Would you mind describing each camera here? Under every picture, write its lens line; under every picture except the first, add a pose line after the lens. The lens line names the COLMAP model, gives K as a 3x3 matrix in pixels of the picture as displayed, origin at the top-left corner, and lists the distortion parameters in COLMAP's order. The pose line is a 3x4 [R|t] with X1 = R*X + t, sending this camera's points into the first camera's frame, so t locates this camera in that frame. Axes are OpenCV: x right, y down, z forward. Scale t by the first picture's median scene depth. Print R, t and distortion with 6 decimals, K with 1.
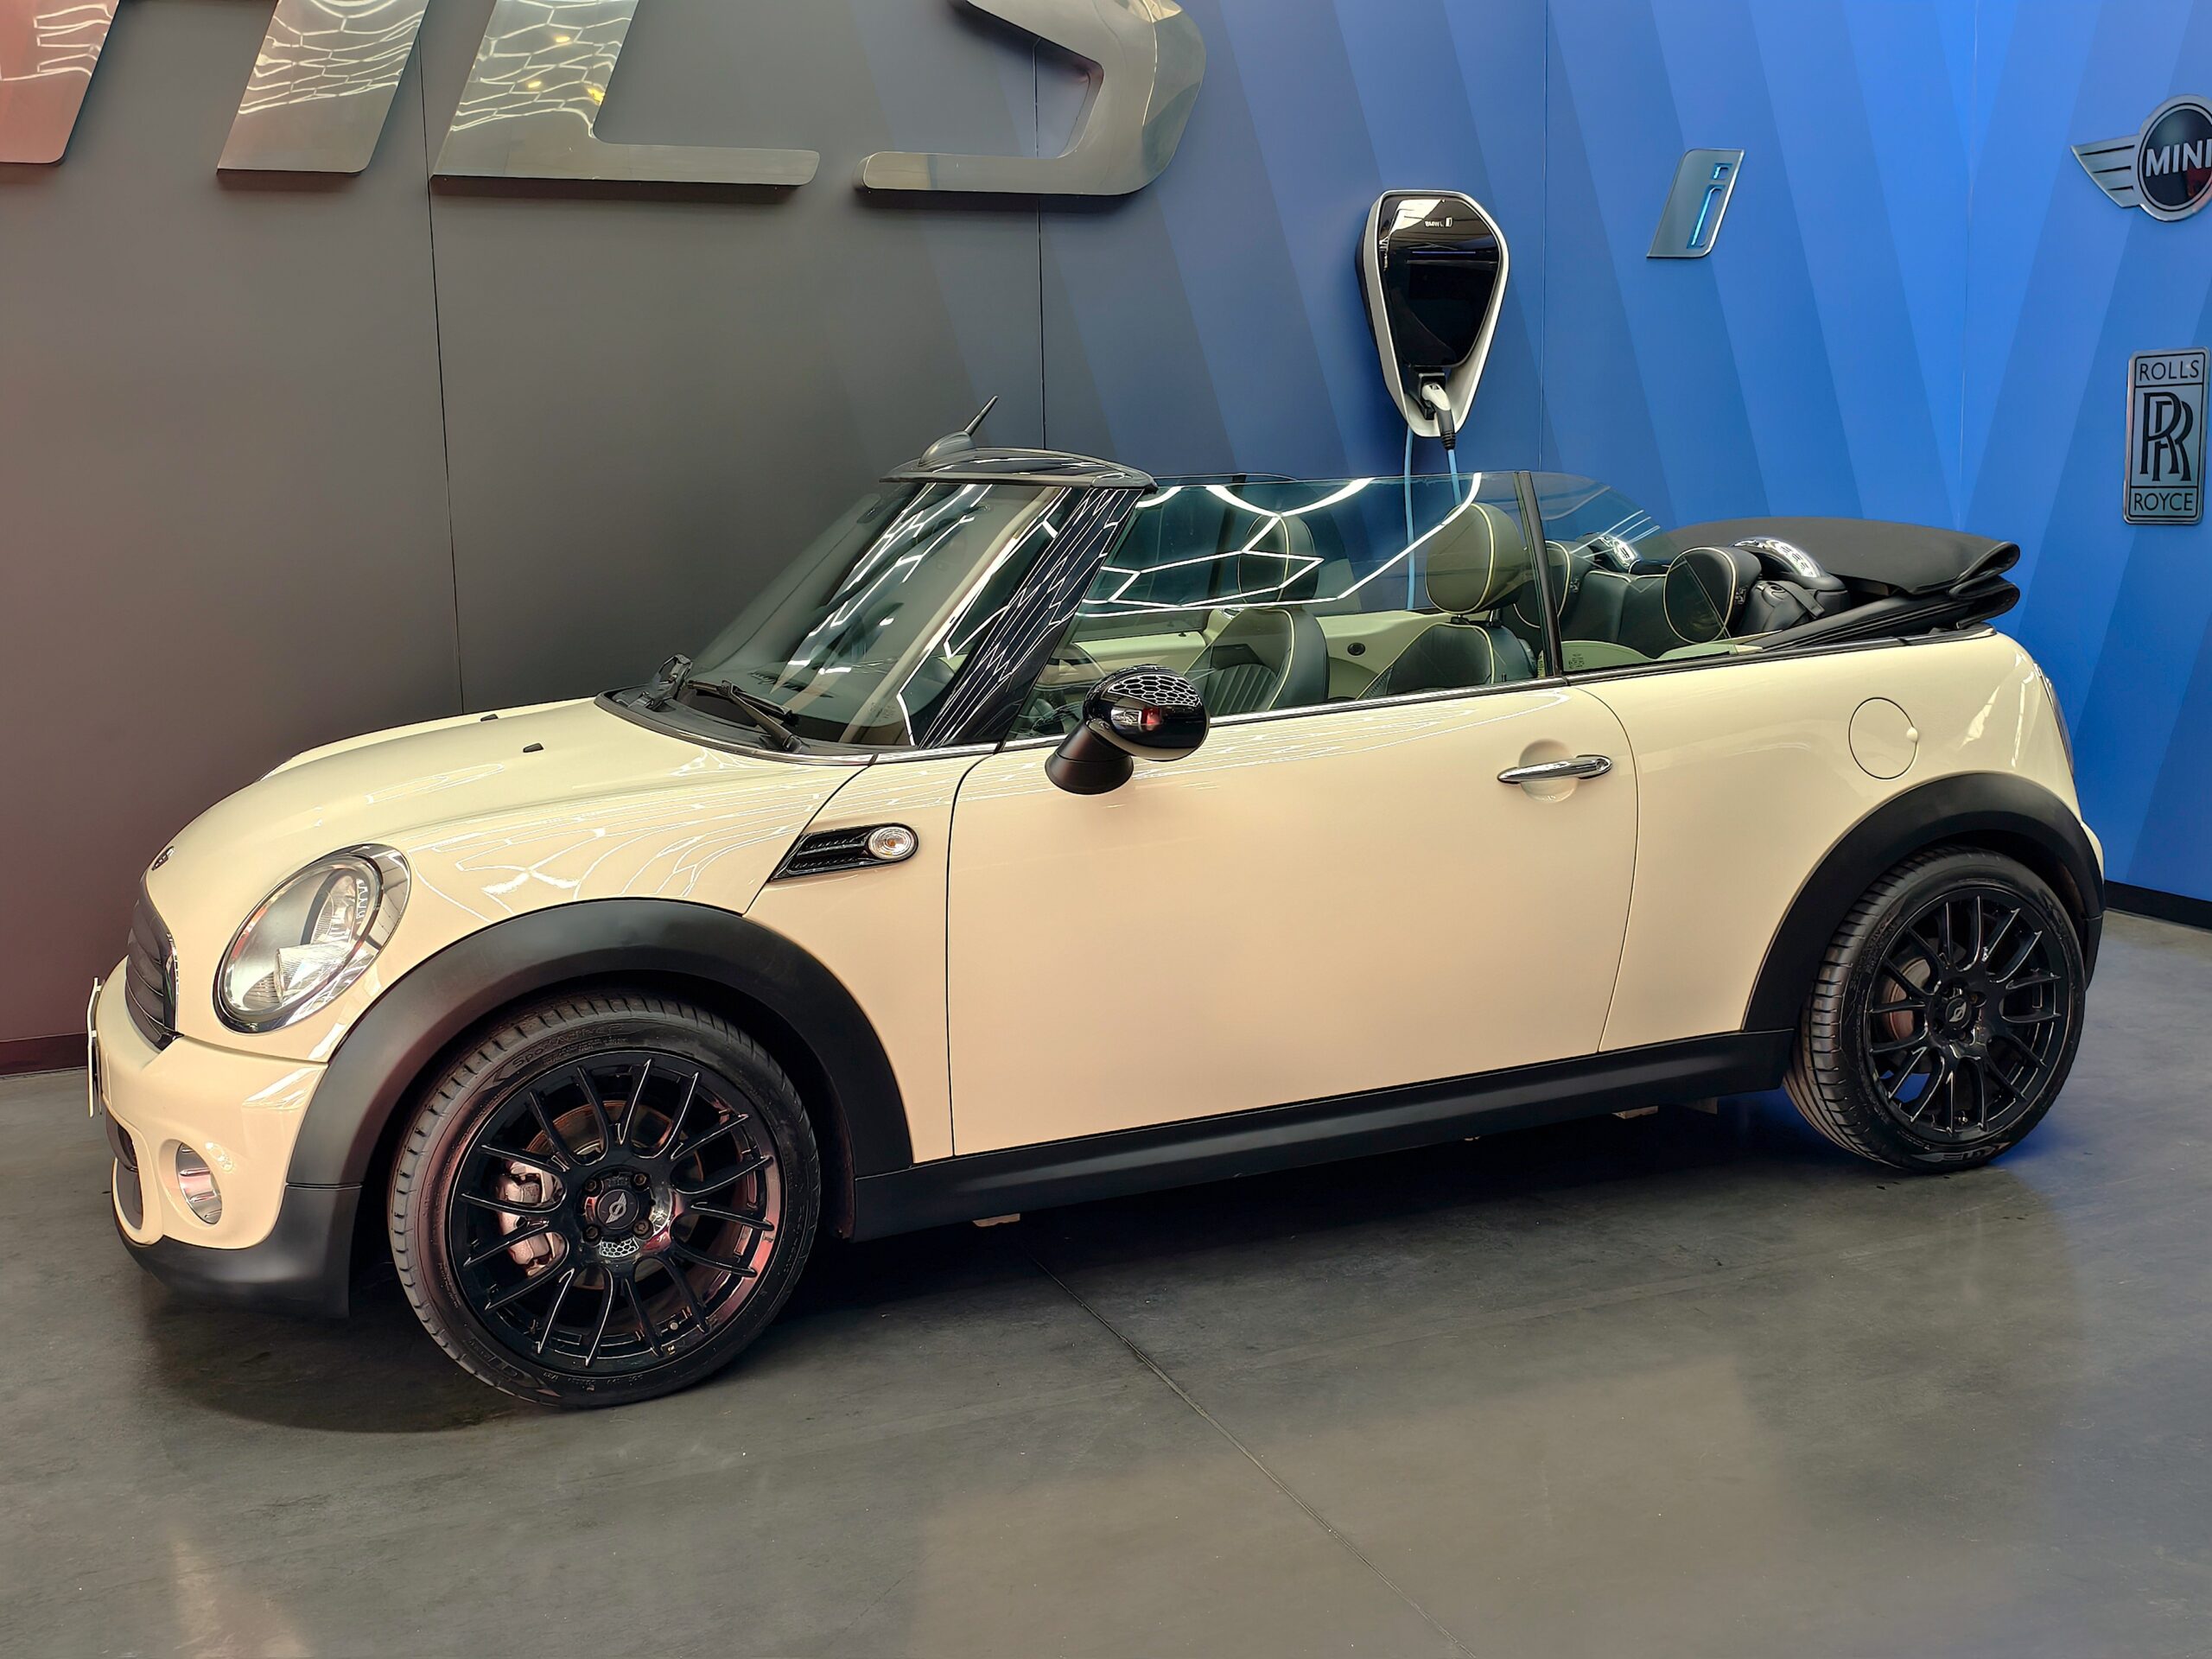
lens RADIAL K [[2225.4, 0, 1106.0], [0, 2225.4, 829.5], [0, 0, 1]] dist [0.059582, -0.096111]
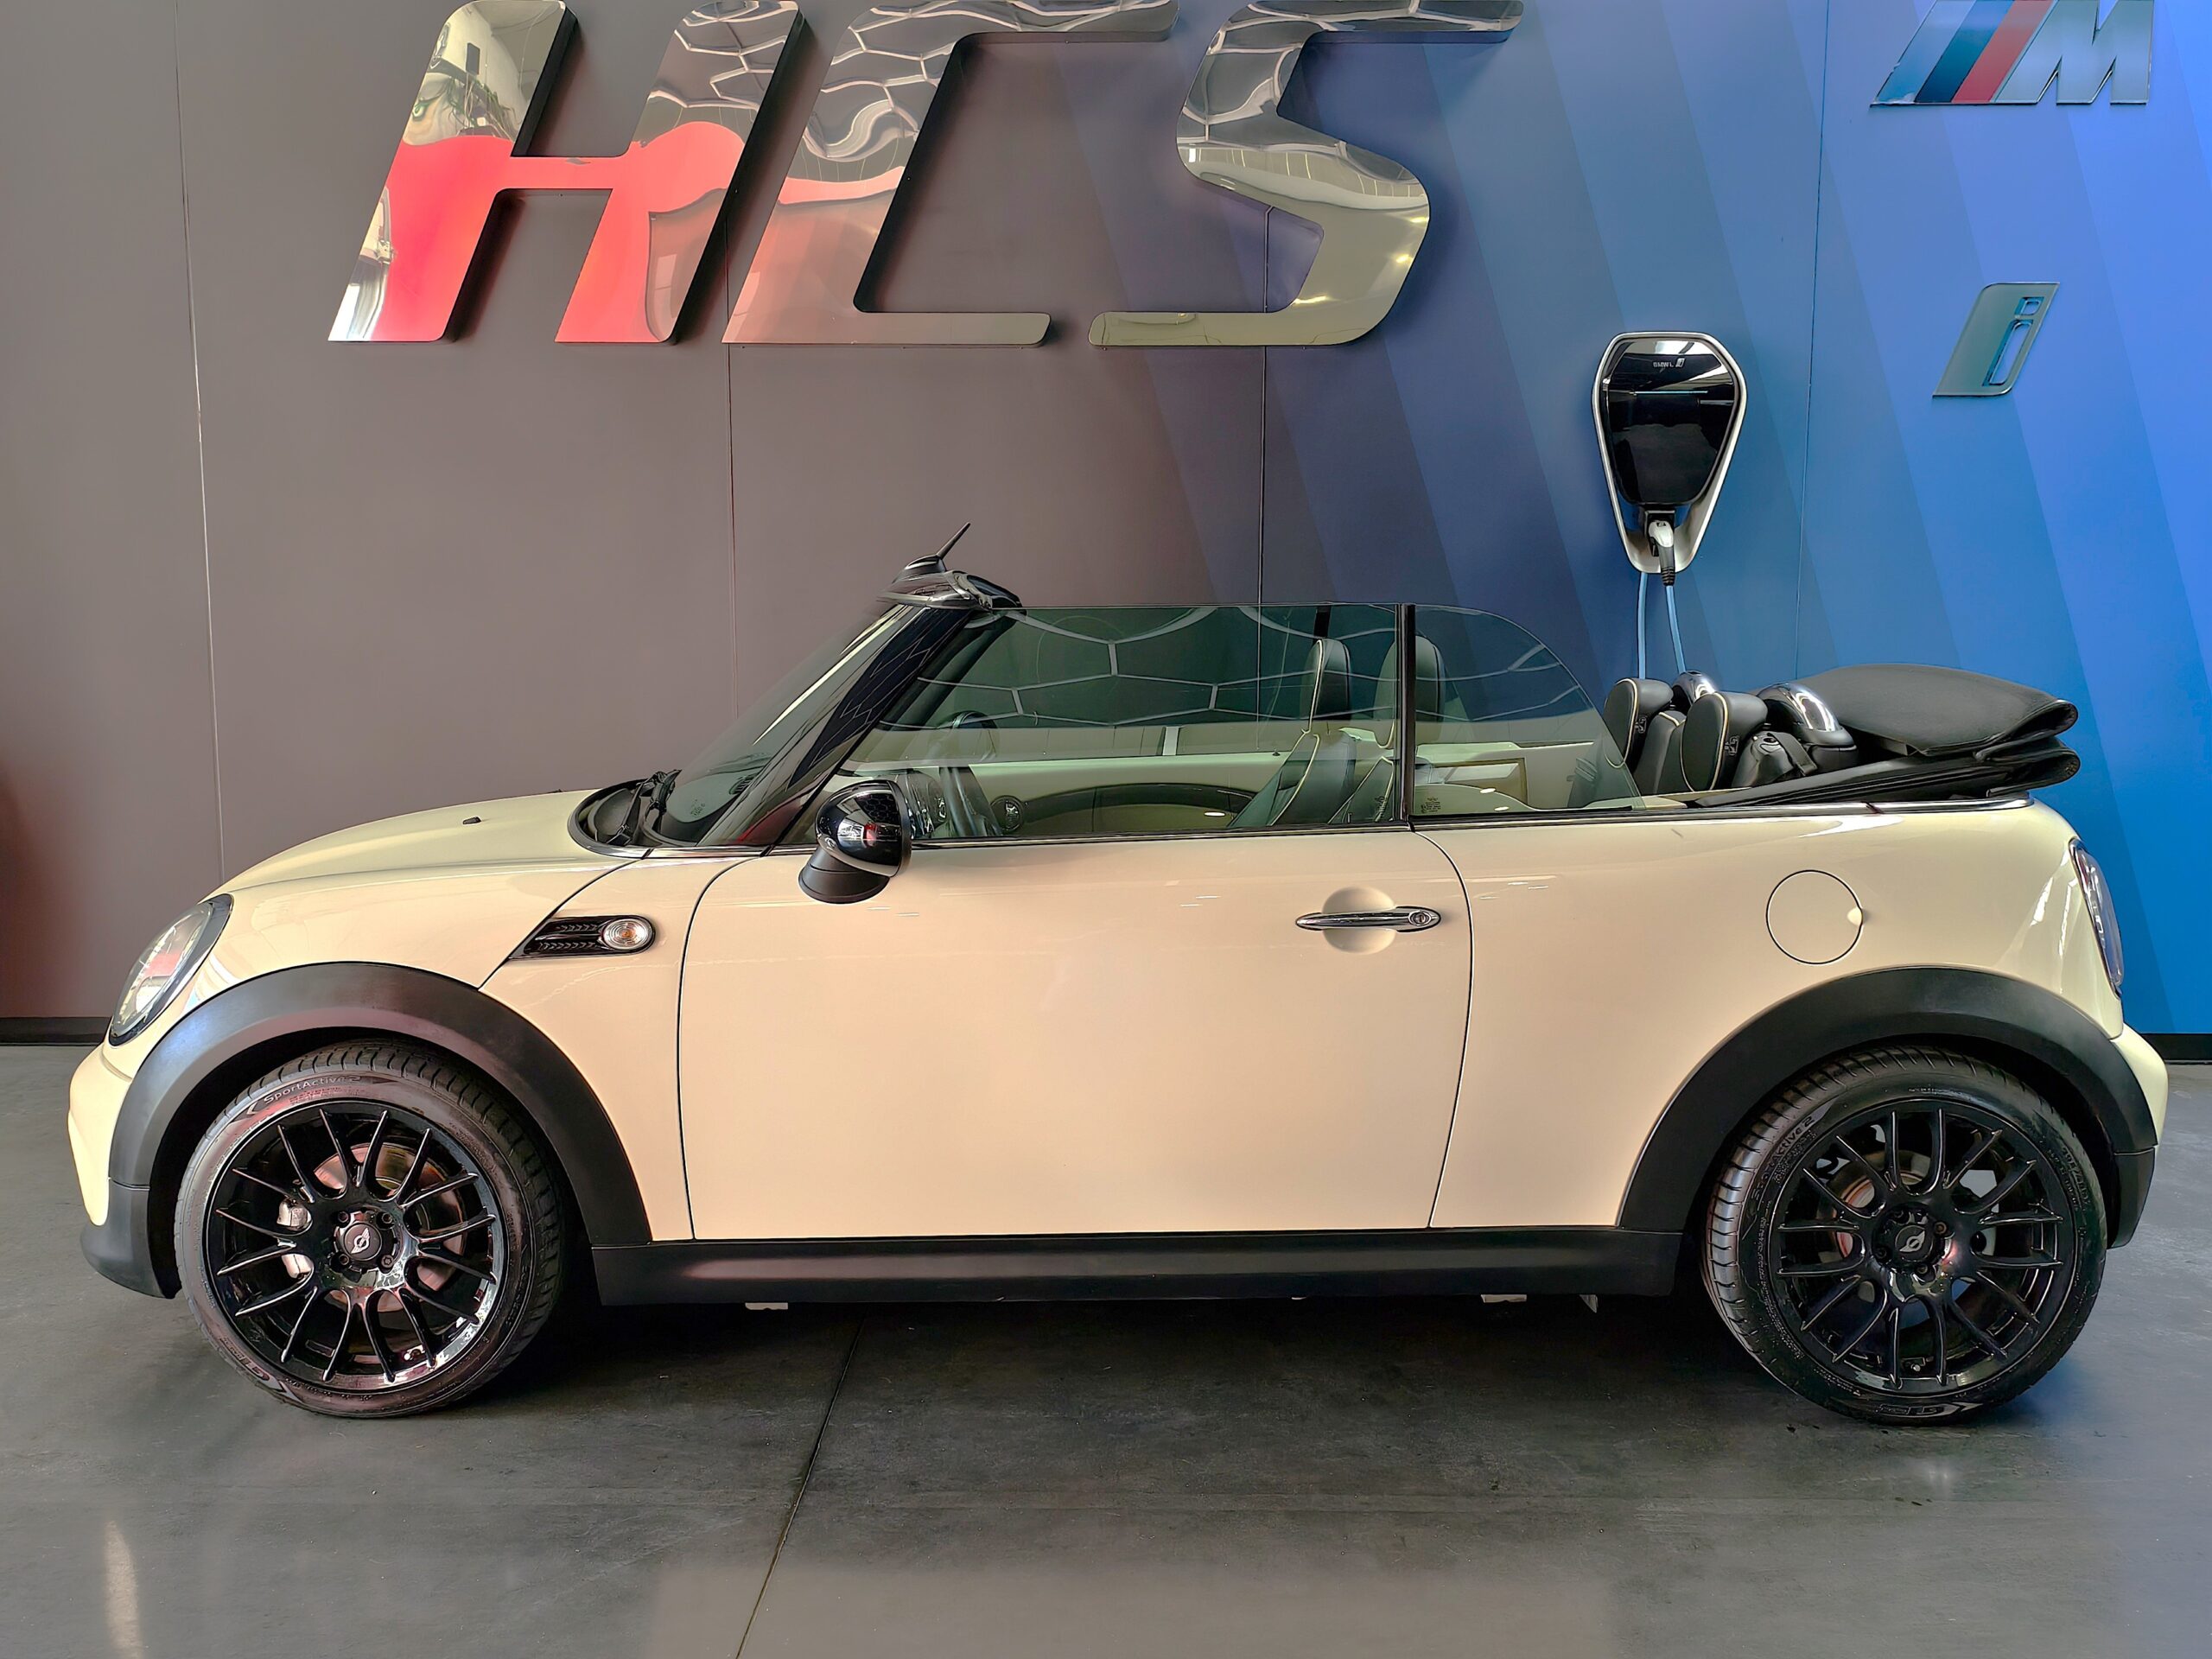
lens RADIAL K [[1801.2, 0, 1117.5], [0, 1801.2, 826.5], [0, 0, 1]] dist [-0.005005, 0.007861]
pose [[0.922428, 0.070115, -0.379751, 0.326280], [-0.083480, 0.996332, -0.018818, -0.036089], [0.377038, 0.049060, 0.924897, 0.222351]]
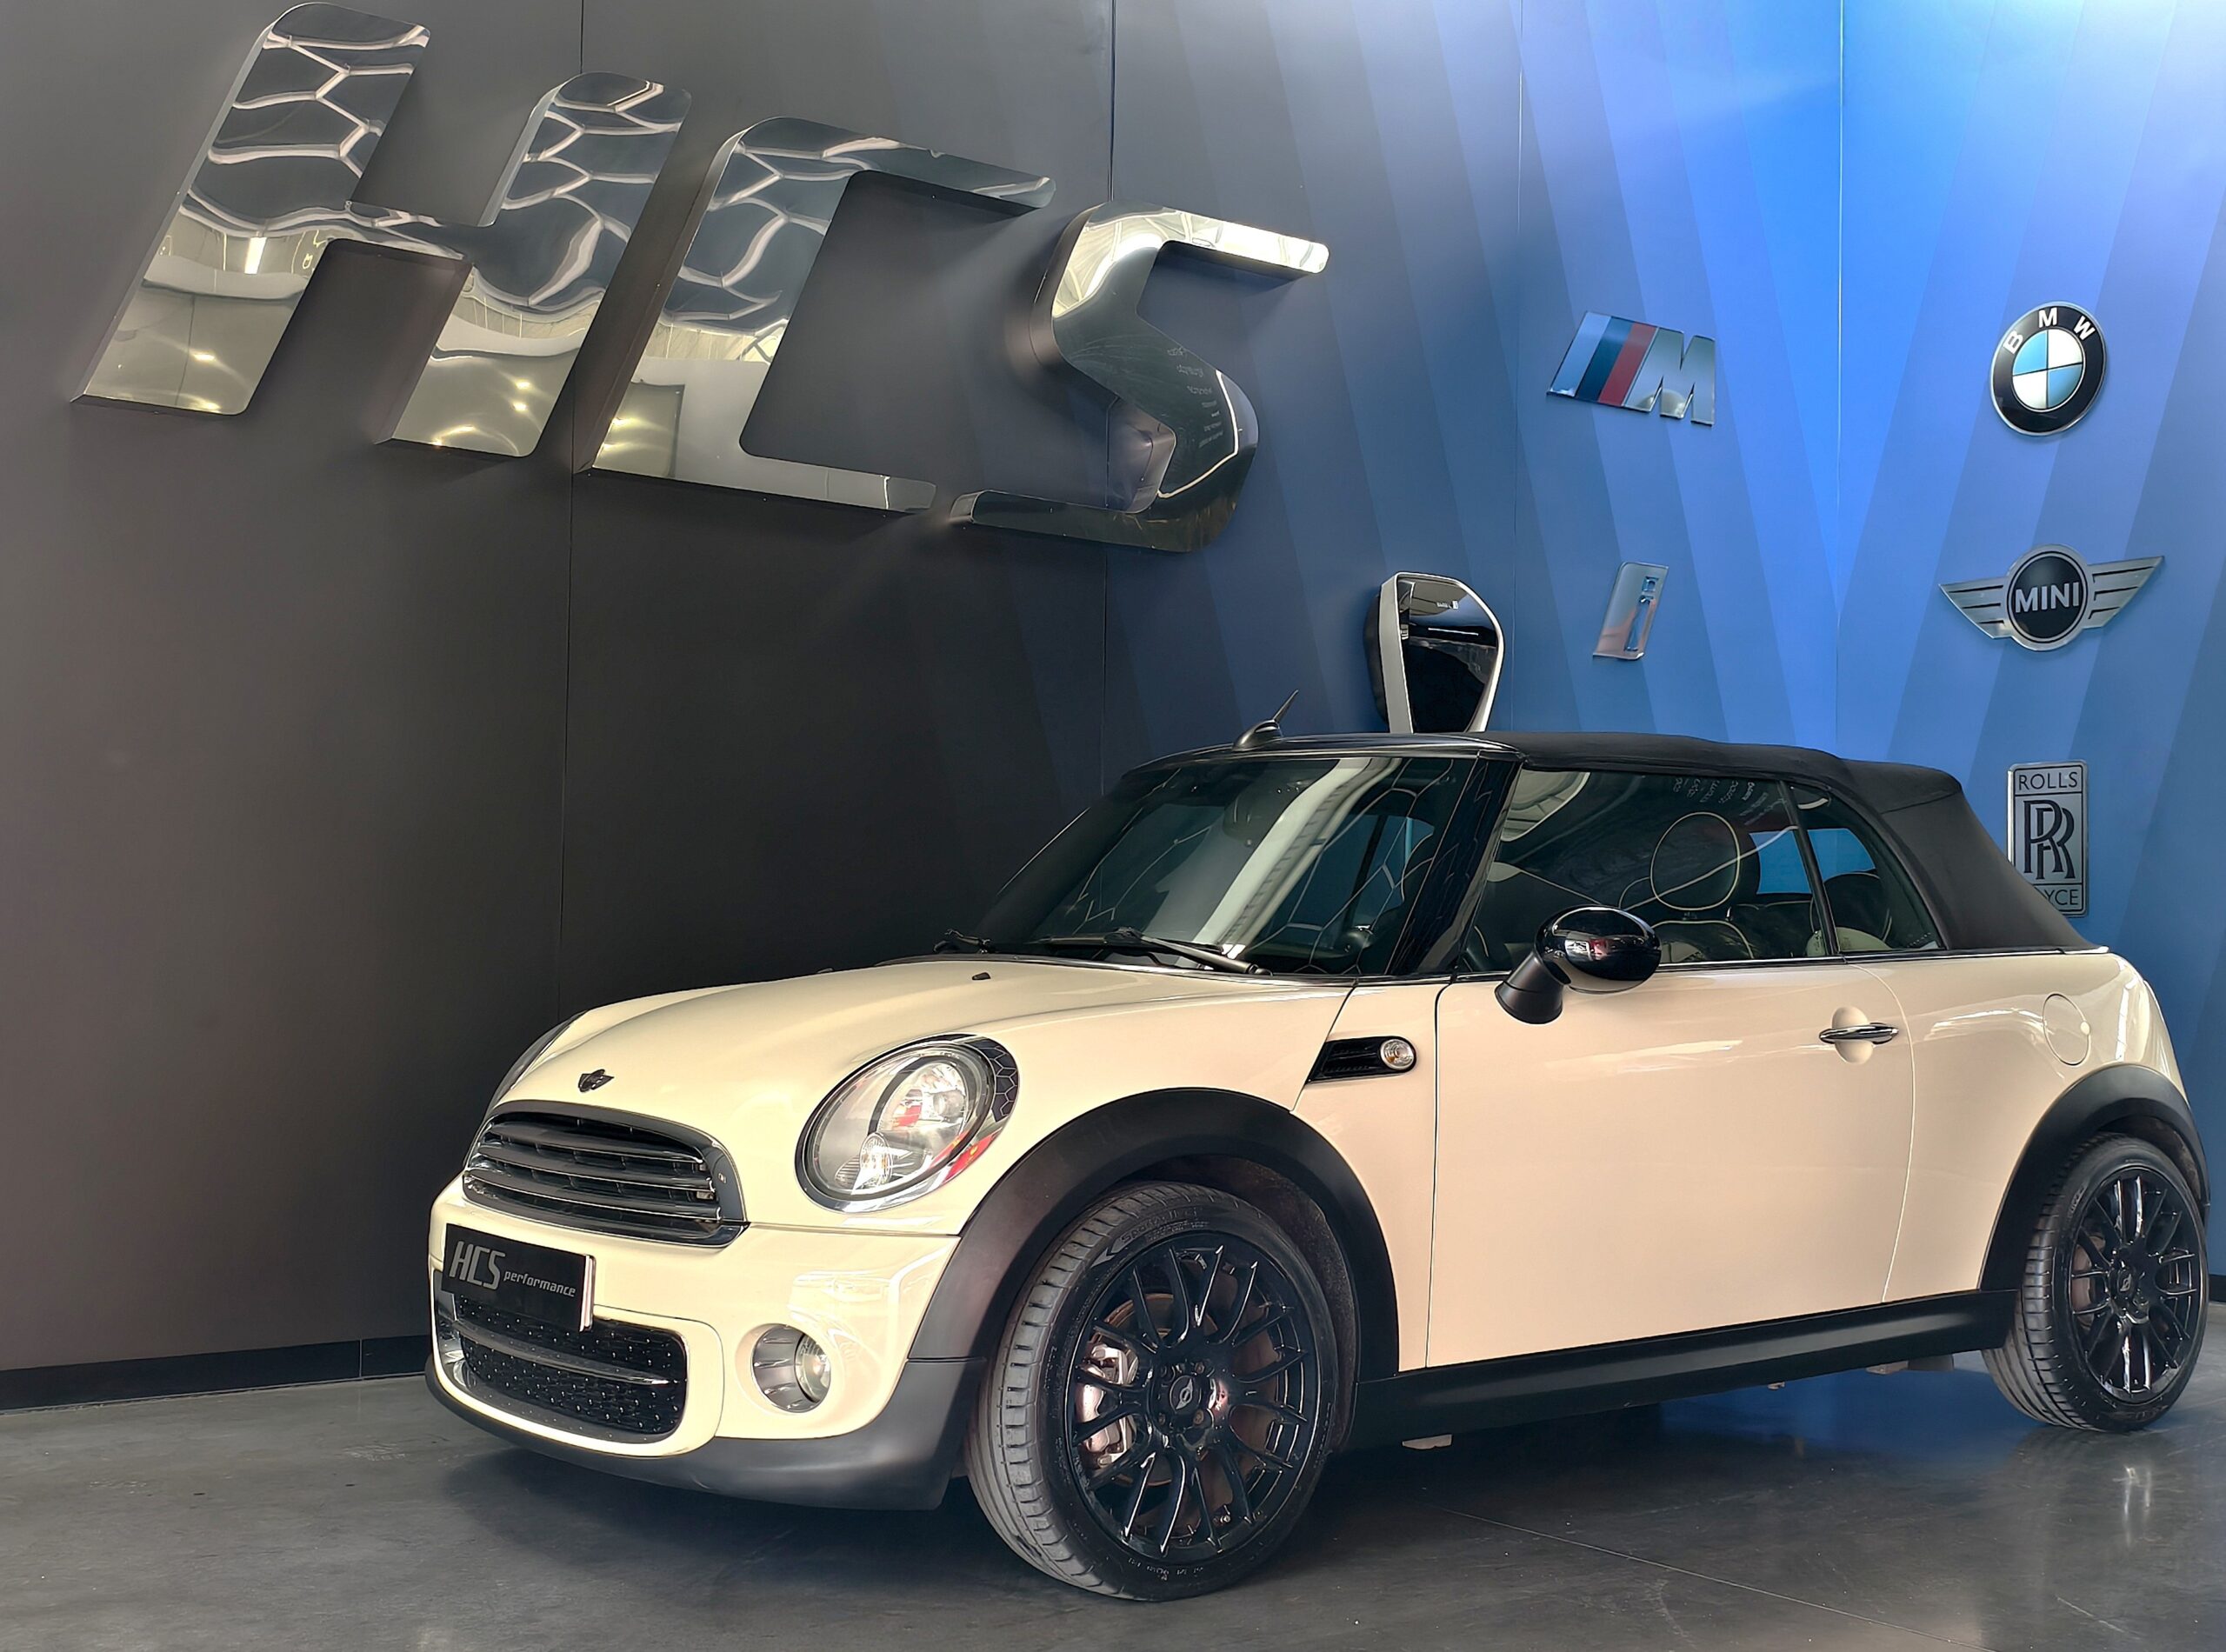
lens RADIAL K [[2543.4, 0, 1121.8], [0, 2543.4, 882.2], [0, 0, 1]] dist [0.017091, -0.026847]
pose [[0.967042, 0.041859, 0.251151, -0.397574], [0.007690, 0.981142, -0.193137, 0.118710], [-0.254500, 0.188703, 0.948484, -0.101493]]
